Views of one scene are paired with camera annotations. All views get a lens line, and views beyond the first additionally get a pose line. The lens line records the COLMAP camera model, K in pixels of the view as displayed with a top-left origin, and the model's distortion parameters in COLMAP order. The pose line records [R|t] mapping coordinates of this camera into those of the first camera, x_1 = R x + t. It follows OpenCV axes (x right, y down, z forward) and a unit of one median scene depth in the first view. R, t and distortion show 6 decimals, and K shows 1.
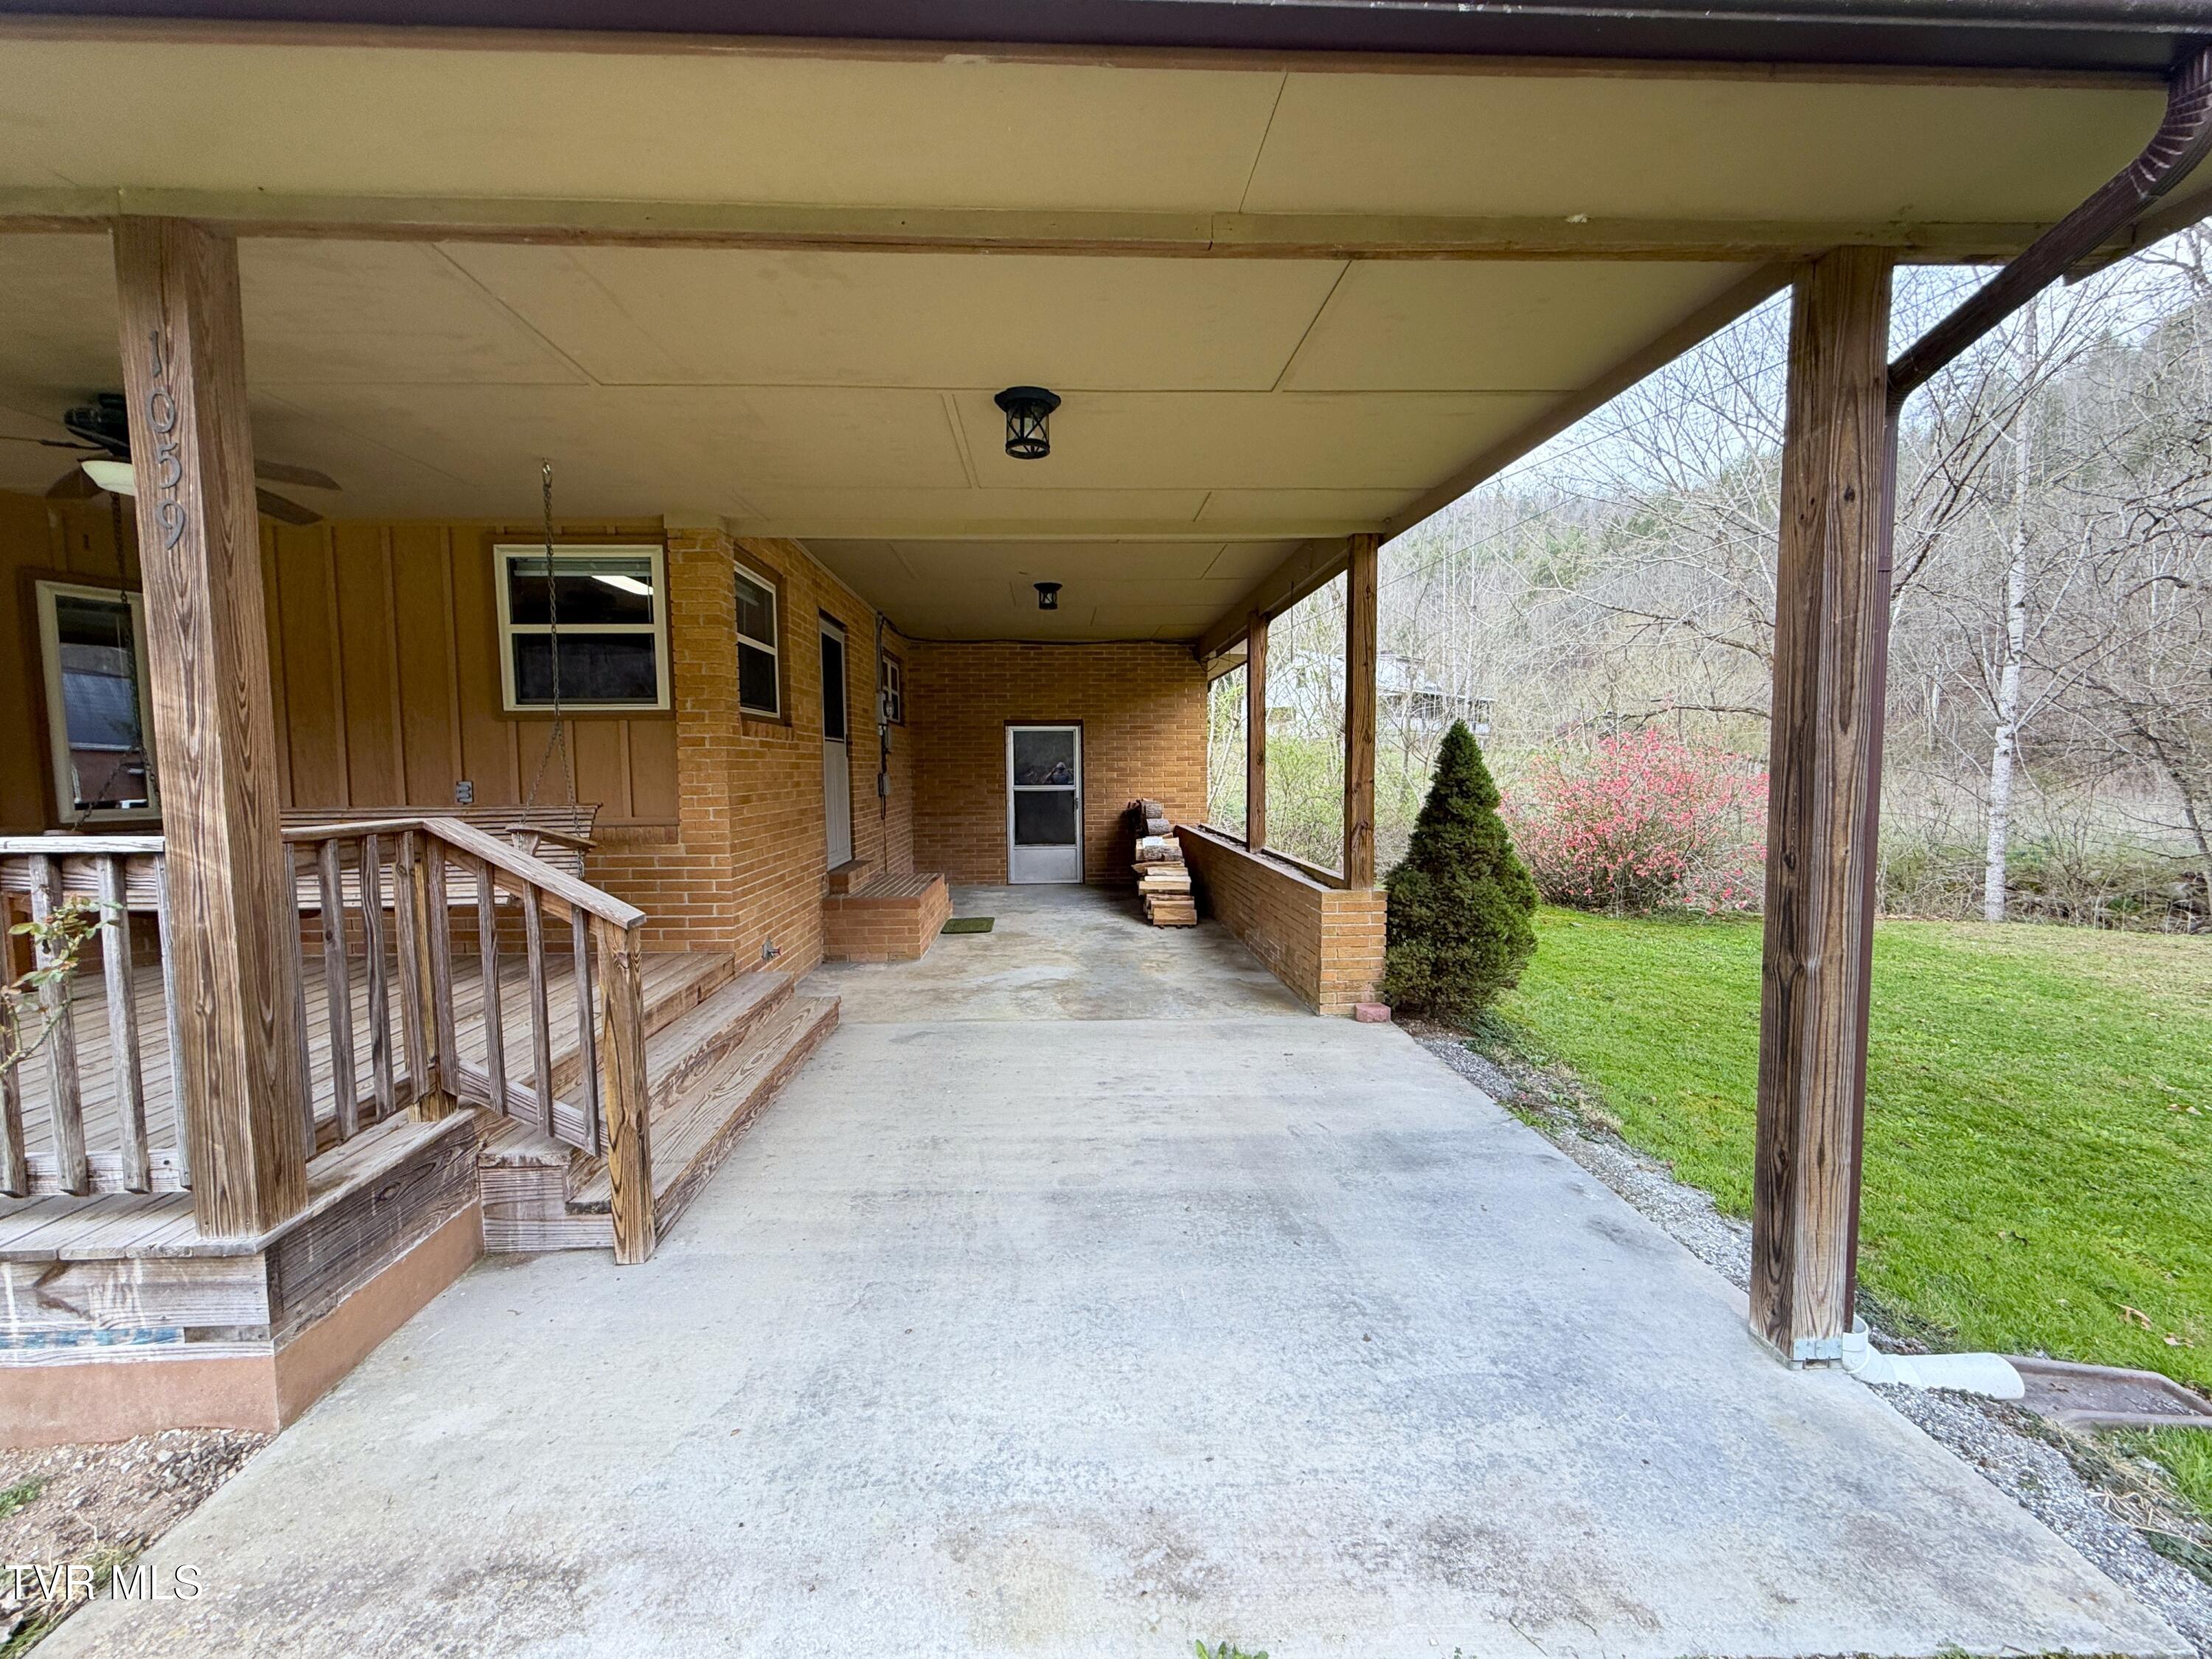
lens RADIAL K [[892.2, 0, 1101.8], [0, 892.2, 828.9], [0, 0, 1]] dist [-0.000427, 0.000251]
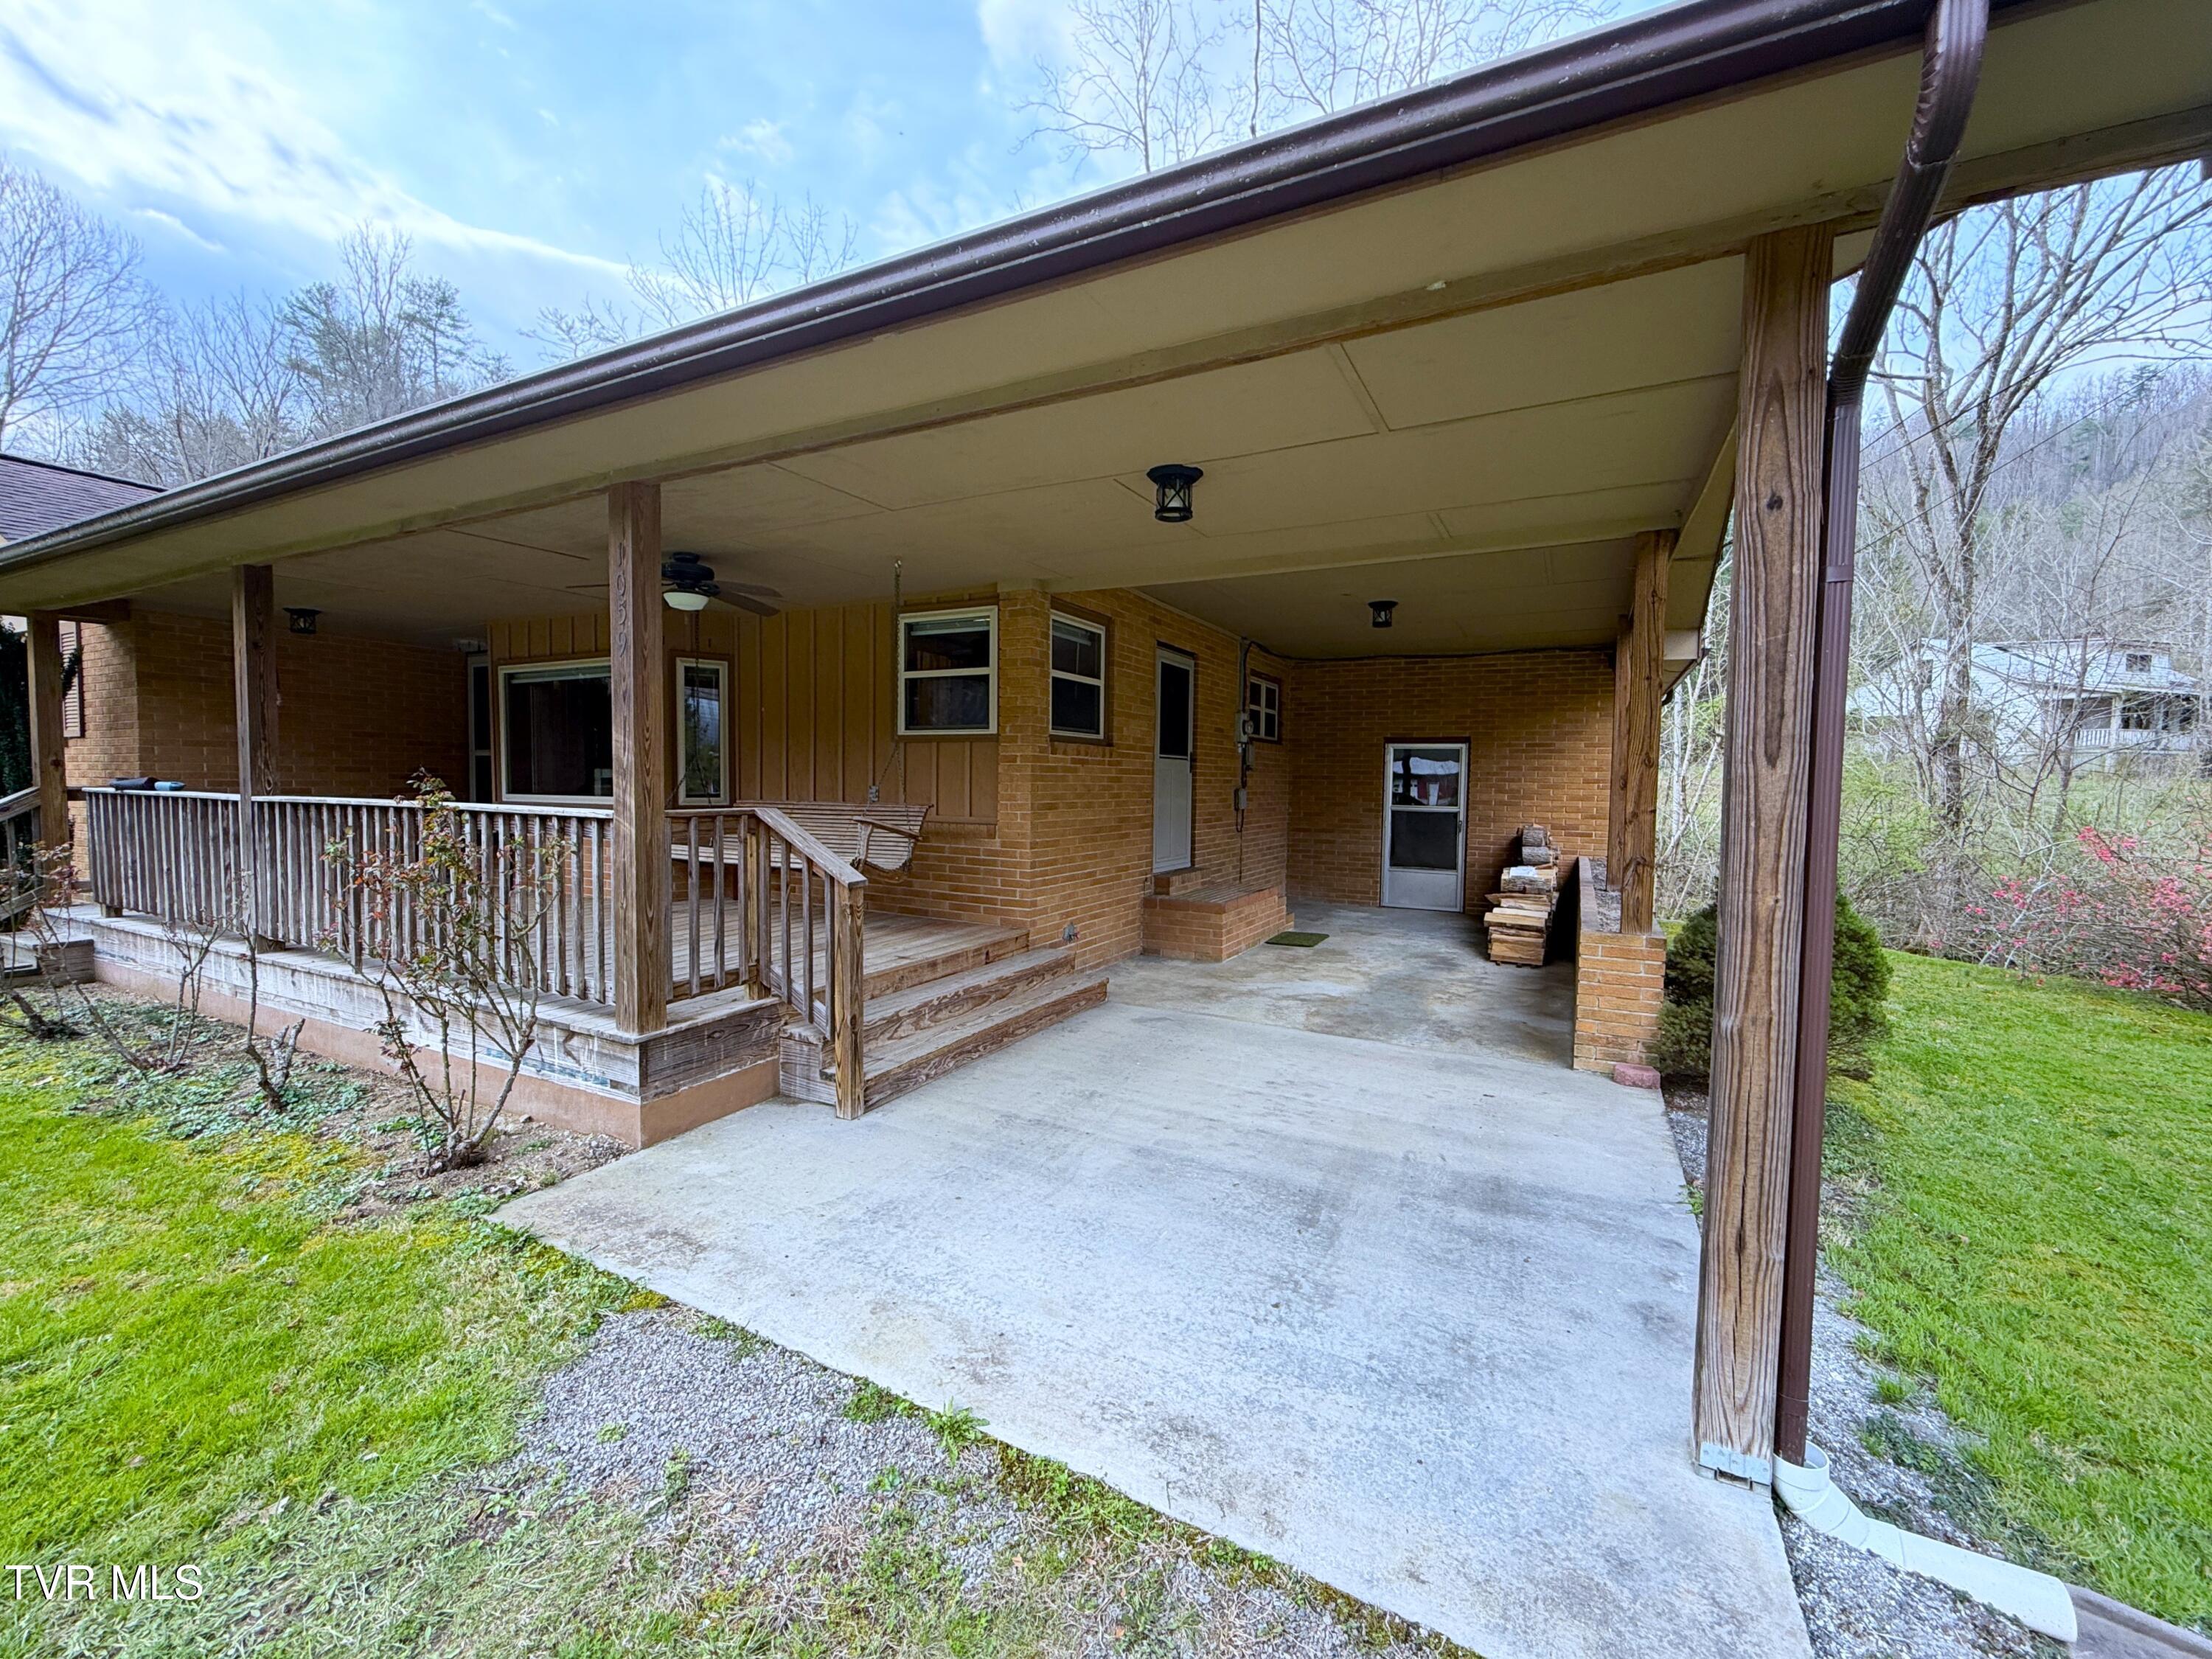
lens RADIAL K [[925.3, 0, 1098.2], [0, 925.3, 828.4], [0, 0, 1]] dist [-0.001127, 0.000640]
pose [[0.860004, 0.047429, -0.508079, 0.362711], [-0.057499, 0.998337, -0.004130, -0.002040], [0.507038, 0.032766, 0.861301, -0.066873]]
